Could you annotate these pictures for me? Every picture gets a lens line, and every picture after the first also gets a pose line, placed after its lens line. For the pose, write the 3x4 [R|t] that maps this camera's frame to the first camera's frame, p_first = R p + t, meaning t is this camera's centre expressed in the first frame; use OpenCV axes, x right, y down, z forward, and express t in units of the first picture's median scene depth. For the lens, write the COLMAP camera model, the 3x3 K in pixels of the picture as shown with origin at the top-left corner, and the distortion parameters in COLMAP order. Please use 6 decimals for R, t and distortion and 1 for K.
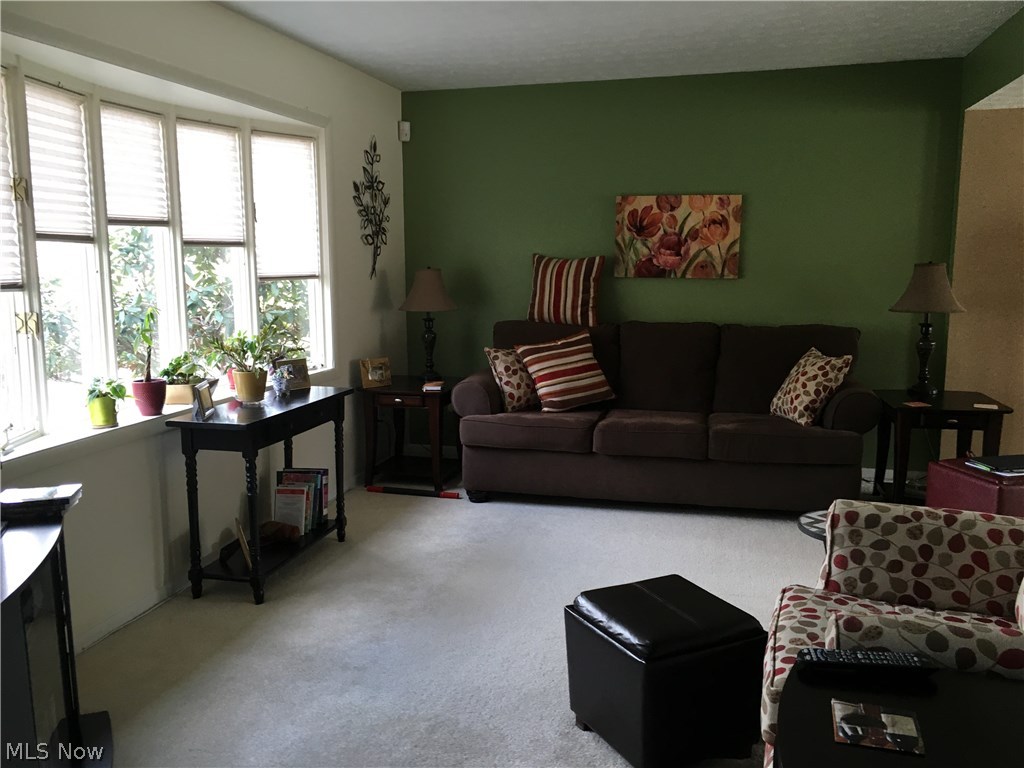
lens RADIAL K [[868.0, 0, 511.1], [0, 868.0, 380.7], [0, 0, 1]] dist [0.081309, -0.058753]
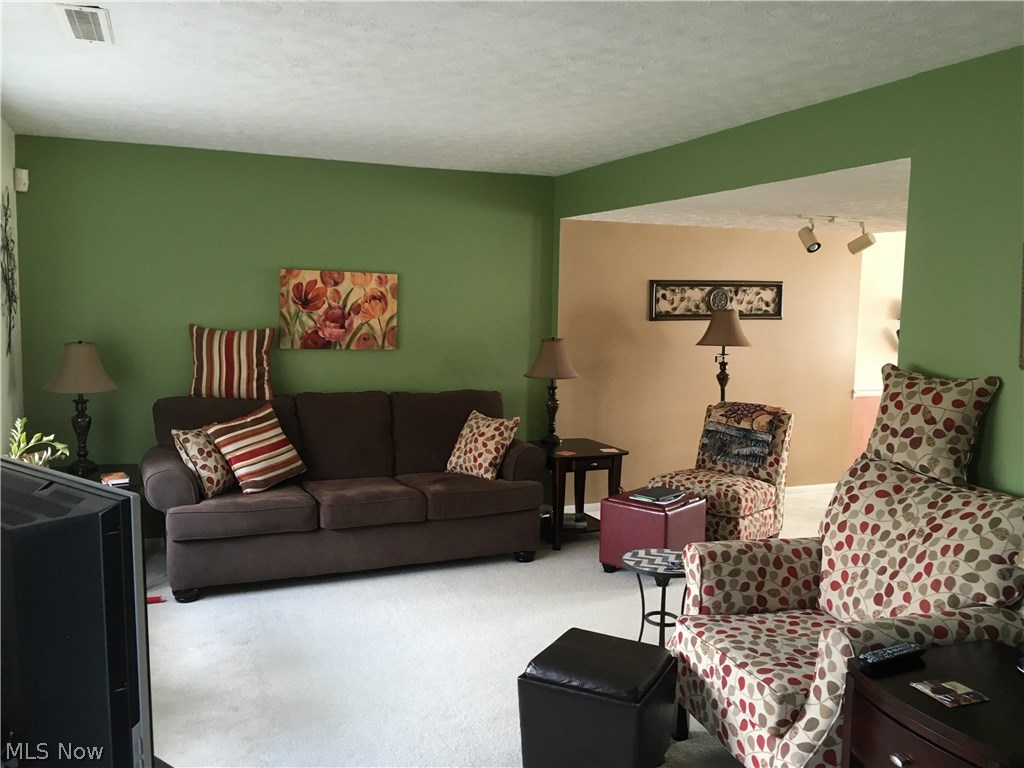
lens RADIAL K [[868.0, 0, 513.8], [0, 868.0, 382.2], [0, 0, 1]] dist [0.081309, -0.058753]
pose [[0.801300, -0.038542, 0.597020, -0.300089], [0.064653, 0.997657, -0.022370, -0.046228], [-0.594759, 0.056524, 0.801914, 0.044410]]
